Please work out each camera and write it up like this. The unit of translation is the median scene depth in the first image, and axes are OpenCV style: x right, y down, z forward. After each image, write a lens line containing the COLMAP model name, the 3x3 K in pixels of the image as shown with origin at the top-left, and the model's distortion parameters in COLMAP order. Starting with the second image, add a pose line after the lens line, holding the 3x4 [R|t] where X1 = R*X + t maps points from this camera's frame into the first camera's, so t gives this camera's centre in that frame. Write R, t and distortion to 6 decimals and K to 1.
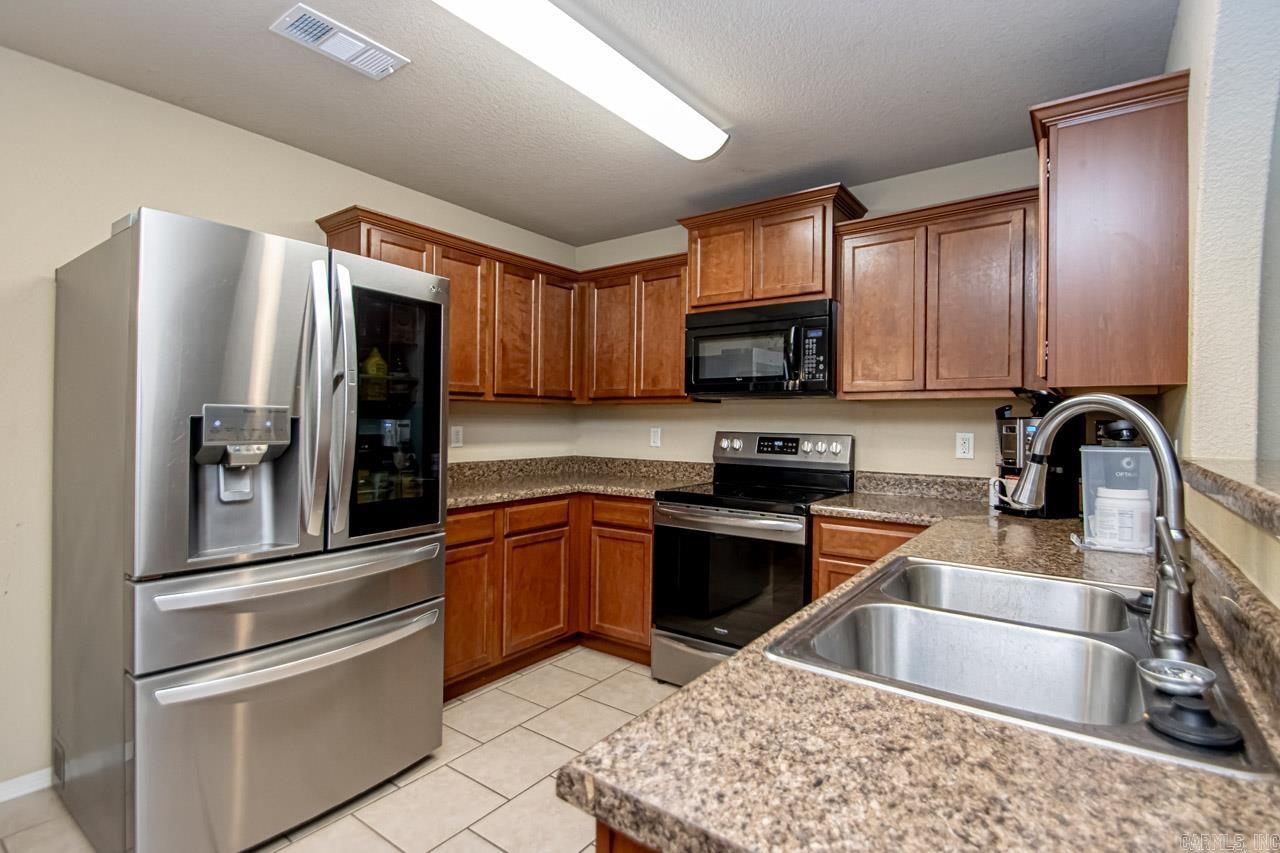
lens RADIAL K [[608.6, 0, 631.3], [0, 608.6, 423.8], [0, 0, 1]] dist [0.021980, -0.010326]
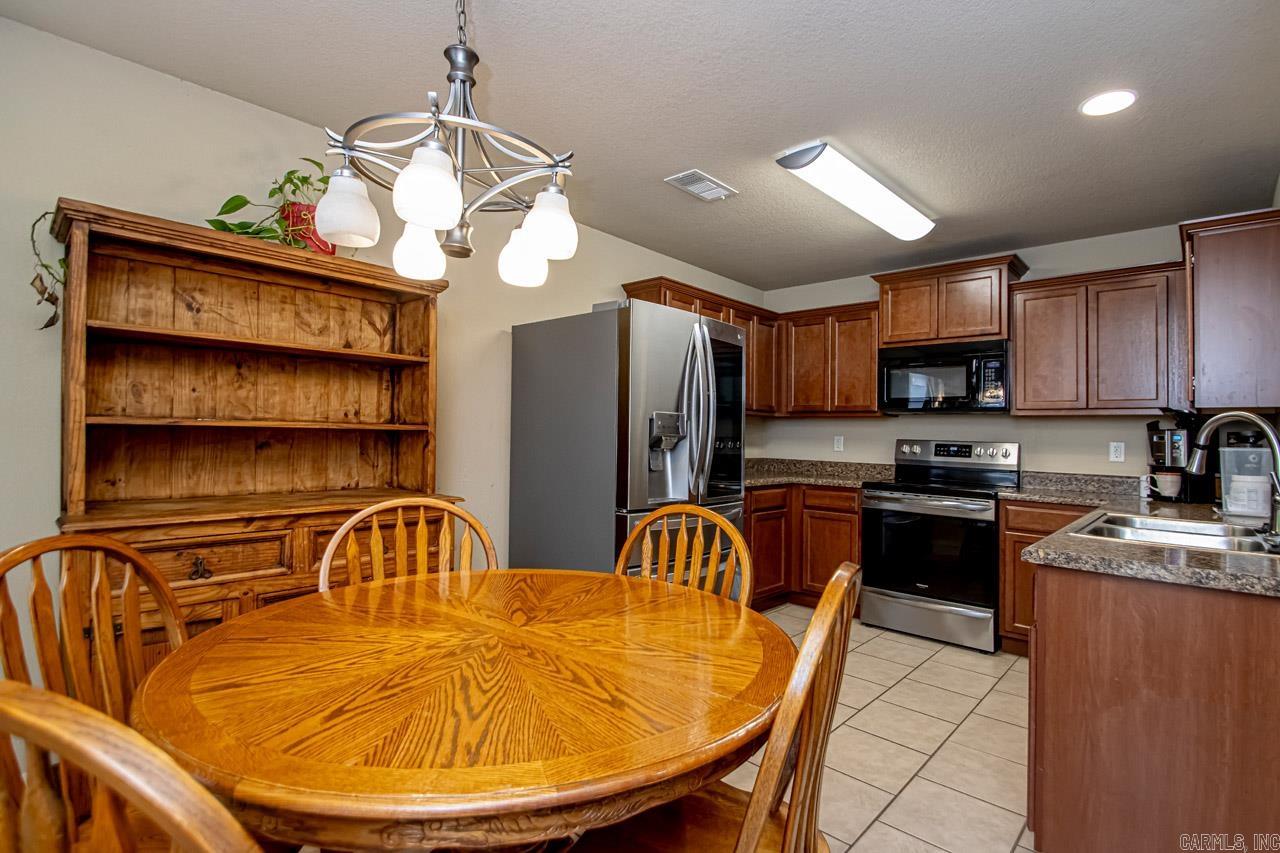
lens RADIAL K [[608.6, 0, 642.3], [0, 608.6, 419.4], [0, 0, 1]] dist [0.021980, -0.010326]
pose [[0.994785, 0.014482, -0.100959, -0.301677], [-0.017669, 0.999371, -0.030745, 0.022767], [0.100450, 0.032368, 0.994415, -0.371210]]
